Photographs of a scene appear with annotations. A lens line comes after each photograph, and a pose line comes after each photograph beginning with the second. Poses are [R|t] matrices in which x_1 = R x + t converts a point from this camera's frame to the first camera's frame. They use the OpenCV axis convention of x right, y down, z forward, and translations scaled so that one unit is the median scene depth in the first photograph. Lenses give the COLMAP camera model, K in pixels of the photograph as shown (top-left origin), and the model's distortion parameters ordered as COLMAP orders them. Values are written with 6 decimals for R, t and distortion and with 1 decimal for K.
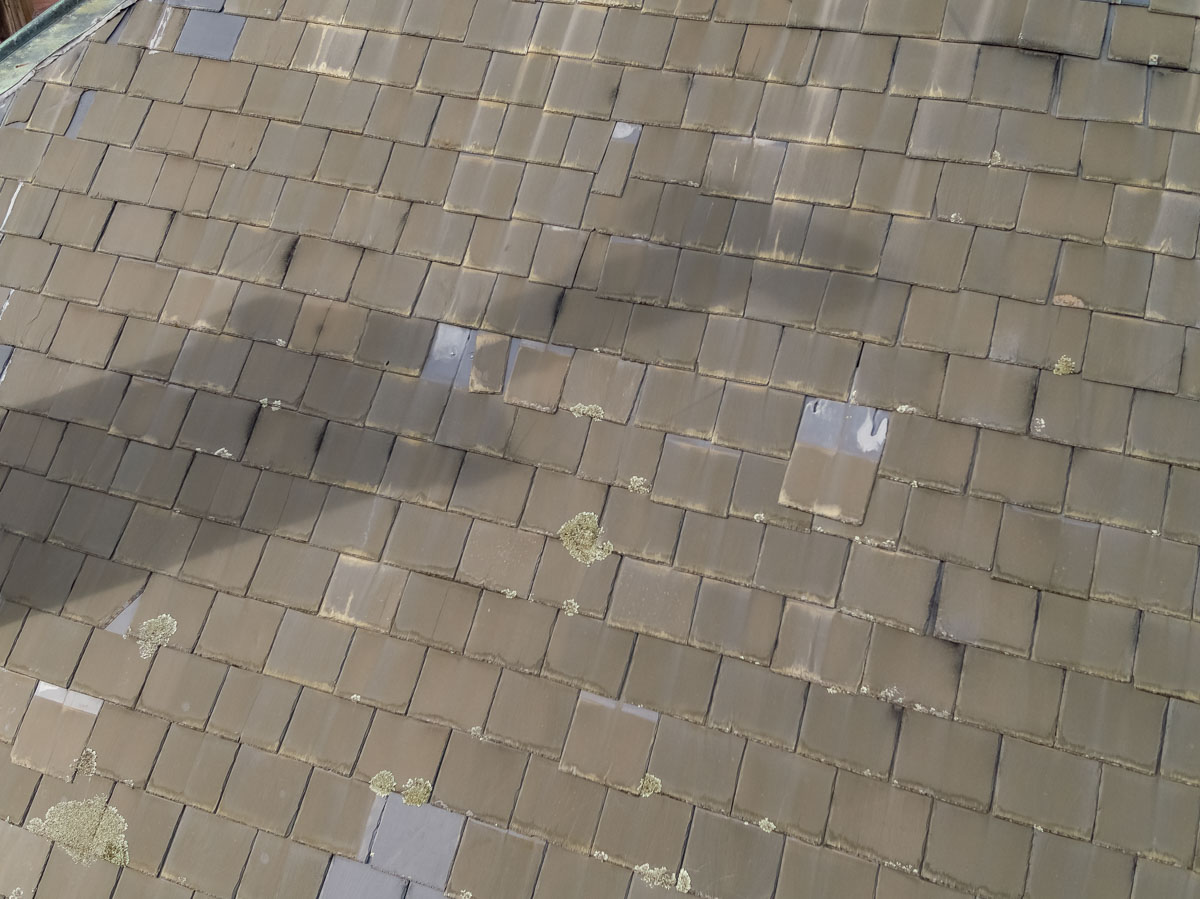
lens RADIAL K [[1003.5, 0, 600.4], [0, 1003.5, 457.9], [0, 0, 1]] dist [0.243756, -0.362939]
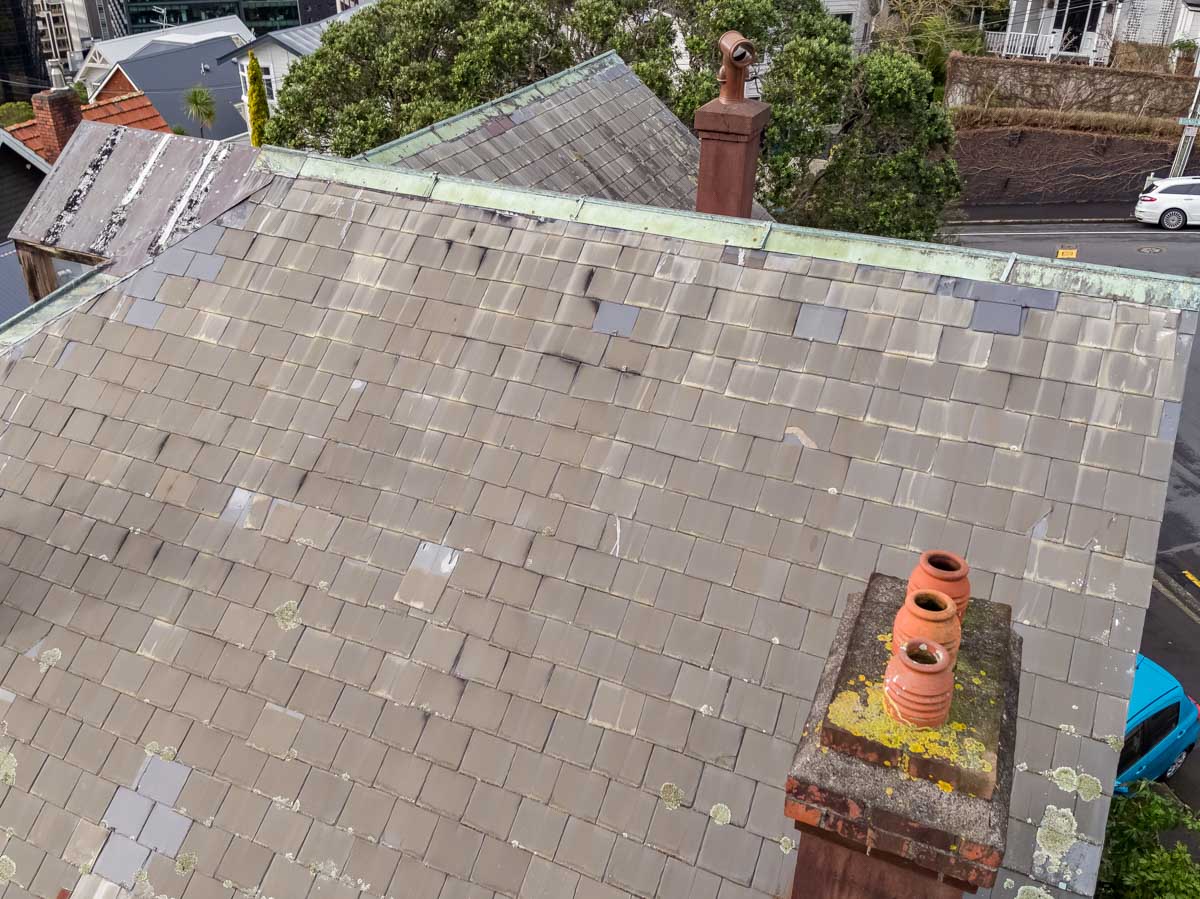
lens RADIAL K [[1003.5, 0, 600.4], [0, 1003.5, 457.9], [0, 0, 1]] dist [0.243756, -0.362939]
pose [[0.995962, 0.049317, -0.075018, 0.624861], [-0.059068, 0.989234, -0.133889, 0.015437], [0.067607, 0.137779, 0.988153, -0.736628]]
